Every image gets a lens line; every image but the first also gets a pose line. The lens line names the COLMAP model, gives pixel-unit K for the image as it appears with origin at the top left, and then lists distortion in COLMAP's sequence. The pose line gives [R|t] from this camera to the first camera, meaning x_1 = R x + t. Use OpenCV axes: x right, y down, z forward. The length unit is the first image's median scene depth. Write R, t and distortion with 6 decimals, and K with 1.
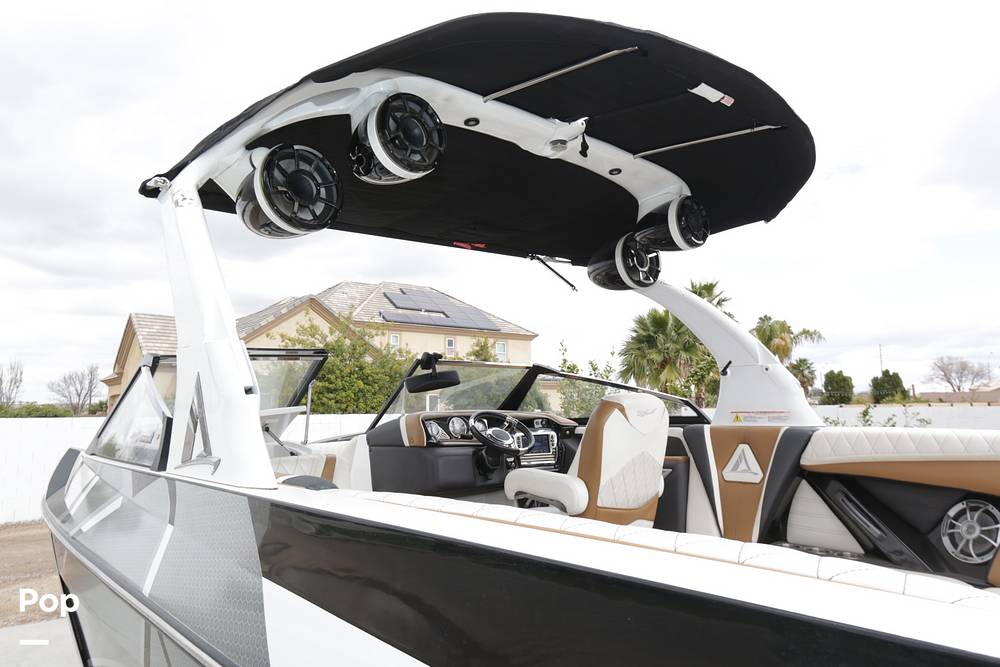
lens RADIAL K [[662.9, 0, 498.3], [0, 662.9, 330.0], [0, 0, 1]] dist [-0.008935, 0.009417]
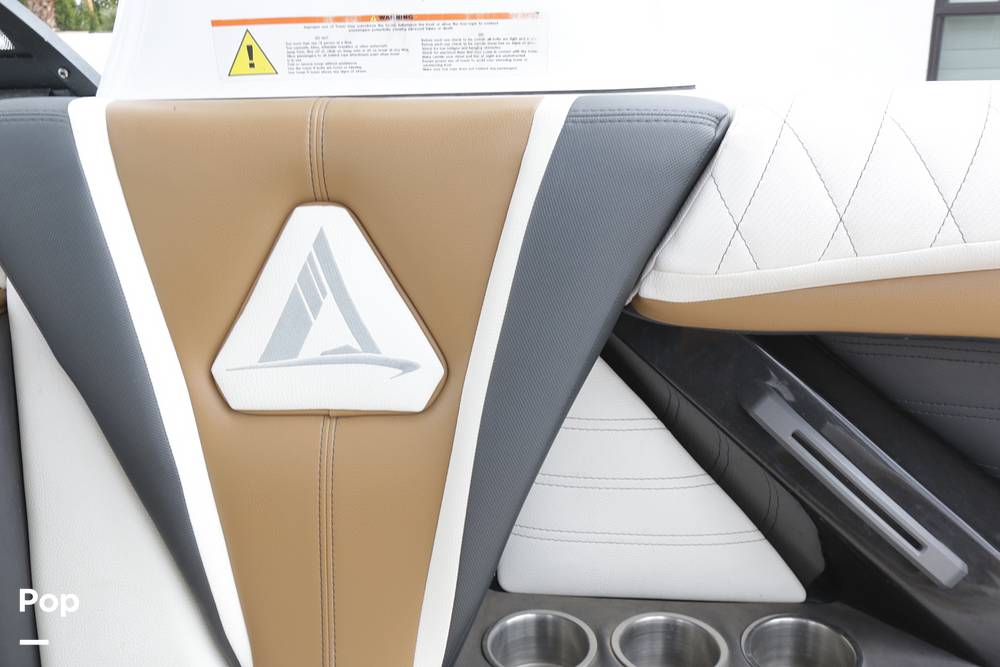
lens RADIAL K [[928.9, 0, 502.8], [0, 928.9, 331.4], [0, 0, 1]] dist [0.008025, 0.000000]
pose [[0.719098, -0.233548, 0.654487, 0.228762], [-0.063899, 0.915619, 0.396937, 0.098195], [-0.691965, -0.327258, 0.643496, 0.775211]]
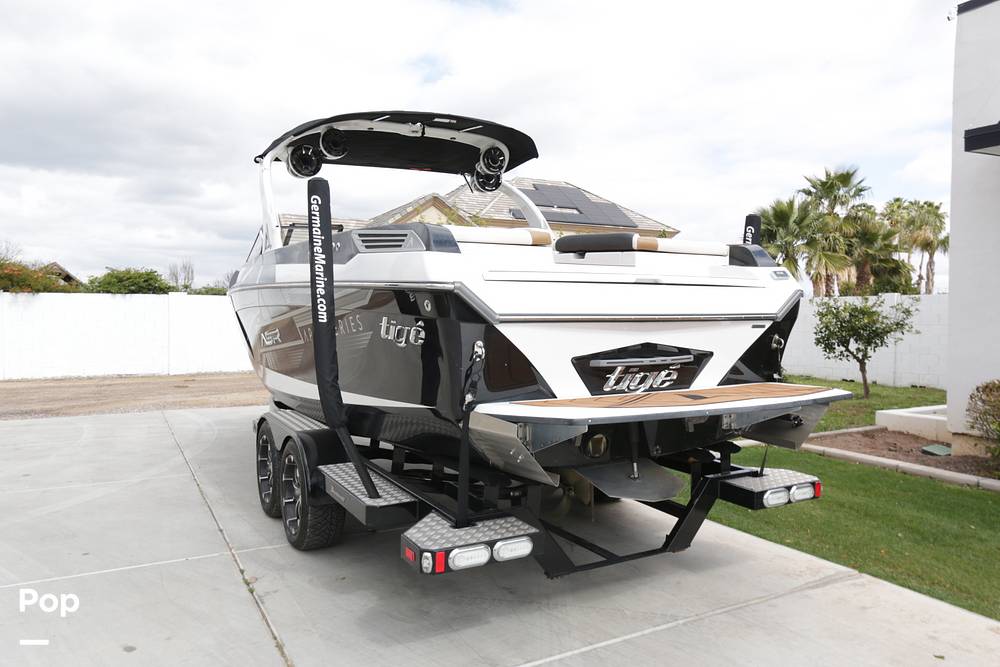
lens RADIAL K [[716.0, 0, 499.2], [0, 716.0, 338.1], [0, 0, 1]] dist [-0.004906, 0.002714]
pose [[0.976301, 0.023612, -0.215127, 0.751646], [0.009135, 0.988648, 0.149971, 0.050766], [0.216226, -0.148382, 0.965002, -1.185171]]
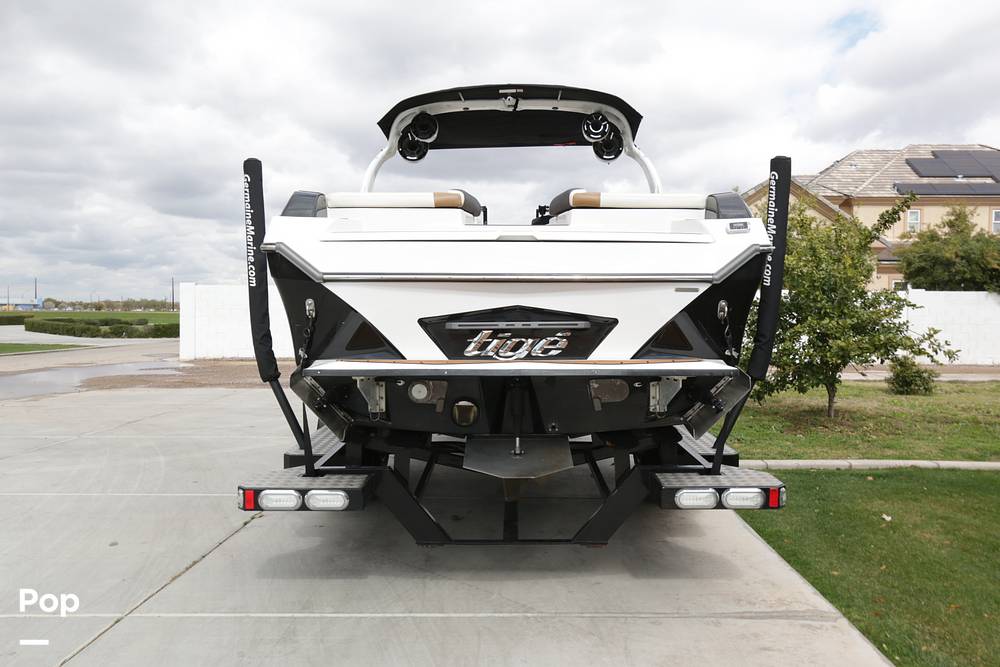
lens RADIAL K [[751.6, 0, 497.5], [0, 751.6, 333.2], [0, 0, 1]] dist [-0.005471, 0.008124]
pose [[0.750004, 0.040377, -0.660199, 1.453914], [0.060223, 0.989820, 0.128952, 0.129717], [0.658686, -0.136474, 0.739938, -0.863817]]
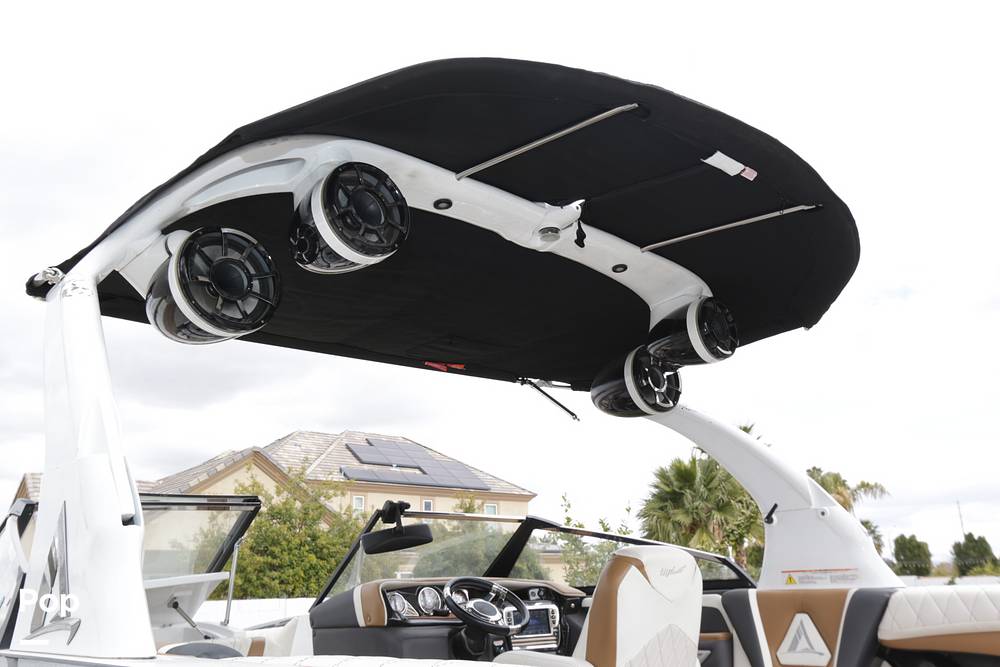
lens RADIAL K [[804.8, 0, 503.5], [0, 804.8, 340.8], [0, 0, 1]] dist [0.000543, 0.018927]
pose [[0.999721, -0.009734, 0.021519, 0.008874], [0.013491, 0.983203, -0.182015, 0.026380], [-0.019386, 0.182255, 0.983060, 0.032287]]
